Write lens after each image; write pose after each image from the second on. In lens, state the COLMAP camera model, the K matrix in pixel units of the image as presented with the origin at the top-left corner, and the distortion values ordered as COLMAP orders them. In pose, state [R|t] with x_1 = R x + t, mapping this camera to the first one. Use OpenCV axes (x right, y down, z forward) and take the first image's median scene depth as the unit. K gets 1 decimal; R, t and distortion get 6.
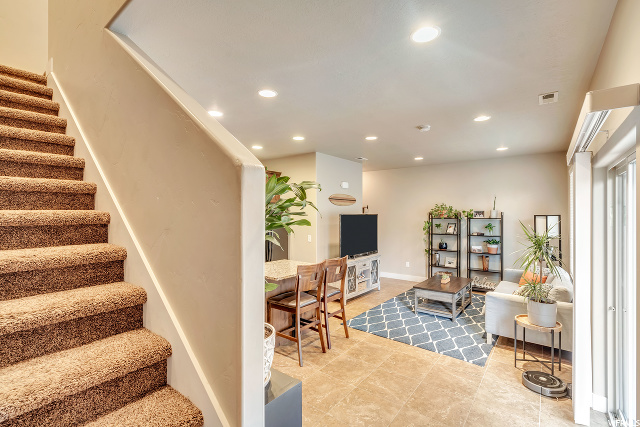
lens RADIAL K [[296.1, 0, 320.8], [0, 296.1, 212.8], [0, 0, 1]] dist [-0.005788, -0.000279]
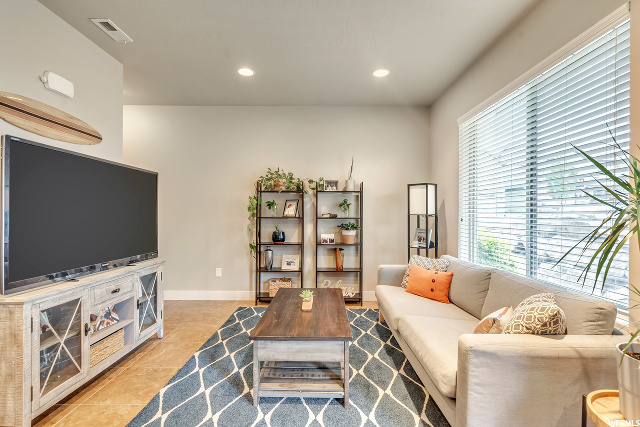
lens RADIAL K [[296.1, 0, 321.1], [0, 296.1, 214.8], [0, 0, 1]] dist [-0.005788, -0.000279]
pose [[0.794811, 0.003749, 0.606846, 0.117152], [-0.007312, 0.999967, 0.003398, 0.067912], [-0.606813, -0.007138, 0.794812, 0.489642]]
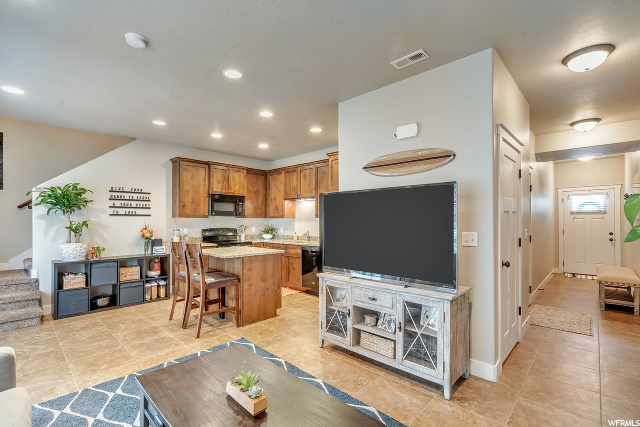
lens RADIAL K [[296.1, 0, 323.9], [0, 296.1, 218.8], [0, 0, 1]] dist [-0.005788, -0.000279]
pose [[-0.100354, -0.001879, -0.994950, 0.566370], [0.007169, 0.999971, -0.002611, 0.049014], [0.994926, -0.007395, -0.100338, 0.899554]]
